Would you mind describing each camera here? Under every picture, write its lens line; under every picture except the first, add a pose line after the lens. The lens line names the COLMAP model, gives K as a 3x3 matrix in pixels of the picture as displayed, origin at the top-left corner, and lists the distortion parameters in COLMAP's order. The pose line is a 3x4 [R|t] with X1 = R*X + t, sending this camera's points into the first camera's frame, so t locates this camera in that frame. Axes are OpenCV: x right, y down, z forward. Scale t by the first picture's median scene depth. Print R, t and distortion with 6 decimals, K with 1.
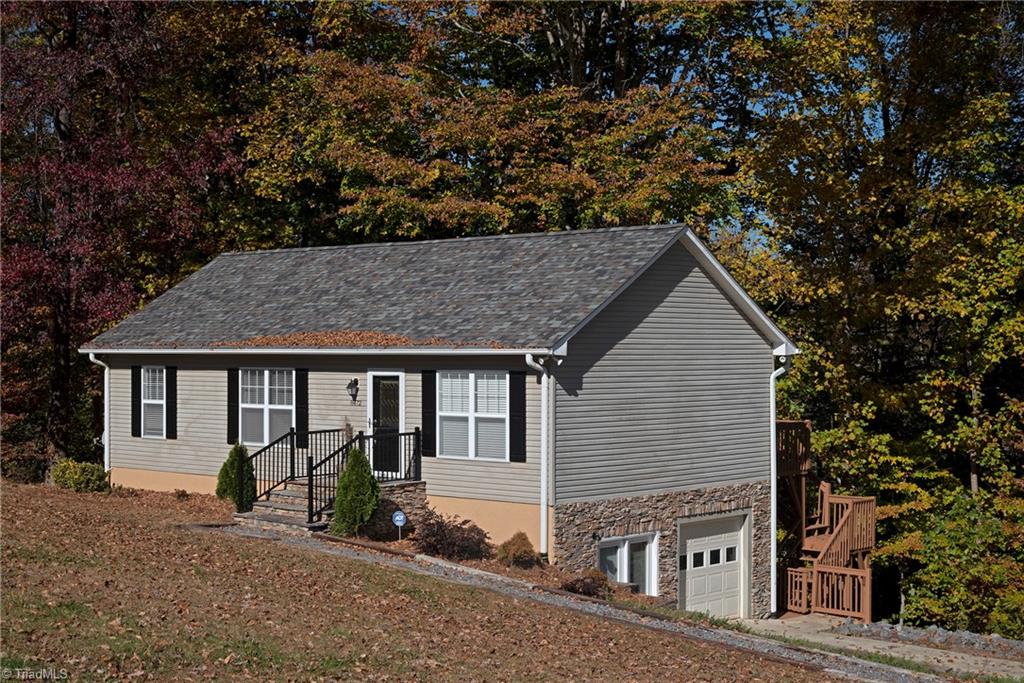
lens RADIAL K [[1551.5, 0, 508.5], [0, 1551.5, 342.6], [0, 0, 1]] dist [0.085980, 0.000000]
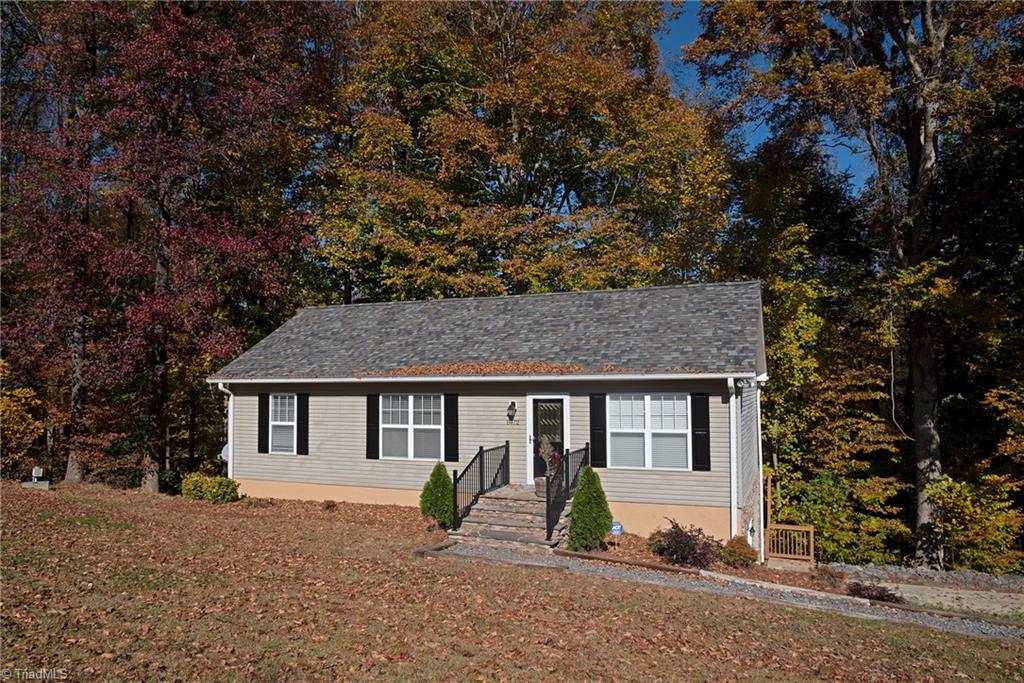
lens RADIAL K [[691.7, 0, 516.6], [0, 691.7, 342.4], [0, 0, 1]] dist [-0.017080, -0.002342]
pose [[0.938809, 0.013332, 0.344181, -0.259486], [0.006211, 0.998433, -0.055616, 0.007075], [-0.344383, 0.054350, 0.937255, 0.471637]]
